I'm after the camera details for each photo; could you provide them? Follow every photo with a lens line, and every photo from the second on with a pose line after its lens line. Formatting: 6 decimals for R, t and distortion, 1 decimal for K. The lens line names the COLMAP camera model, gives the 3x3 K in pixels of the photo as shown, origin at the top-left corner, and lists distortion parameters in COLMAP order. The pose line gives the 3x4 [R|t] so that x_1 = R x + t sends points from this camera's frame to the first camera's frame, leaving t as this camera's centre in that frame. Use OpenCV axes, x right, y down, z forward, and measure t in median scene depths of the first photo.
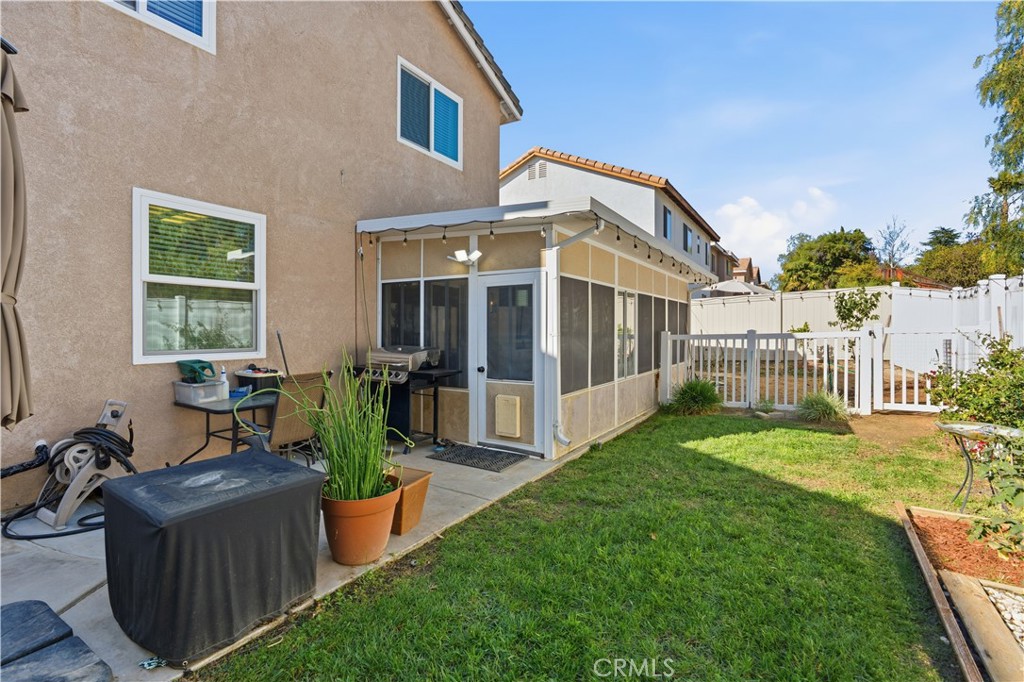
lens RADIAL K [[458.6, 0, 512.0], [0, 458.6, 337.6], [0, 0, 1]] dist [0.001378, 0.000177]
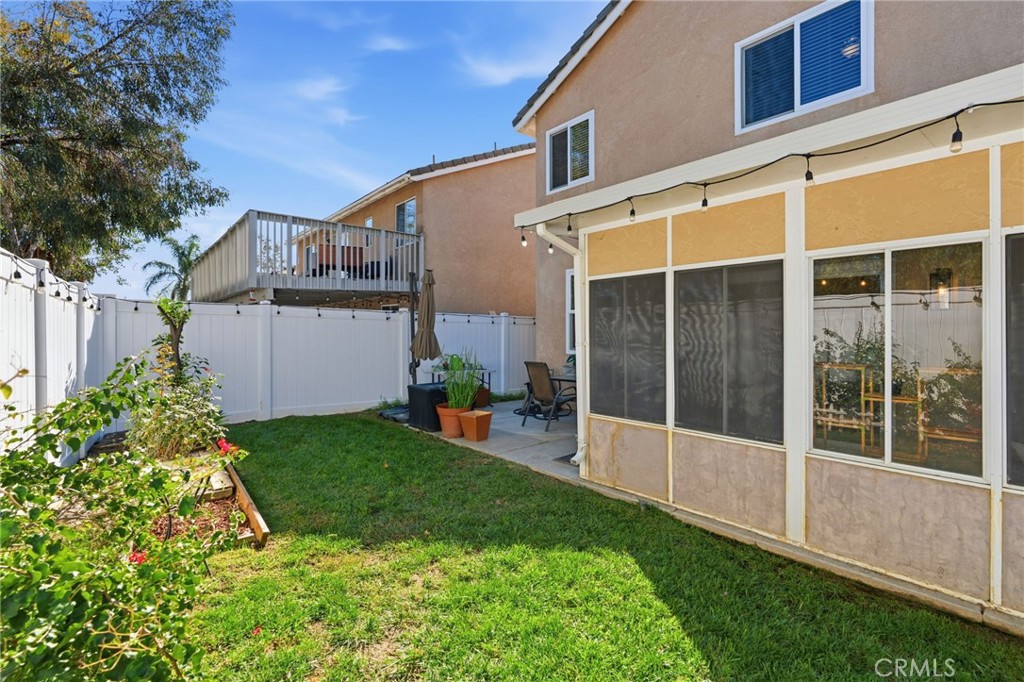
lens RADIAL K [[458.6, 0, 512.0], [0, 458.6, 337.6], [0, 0, 1]] dist [0.001378, 0.000177]
pose [[-0.293938, 0.007340, -0.955796, 0.801340], [-0.017664, 0.999758, 0.013109, -0.025469], [0.955661, 0.020736, -0.293737, 0.879935]]
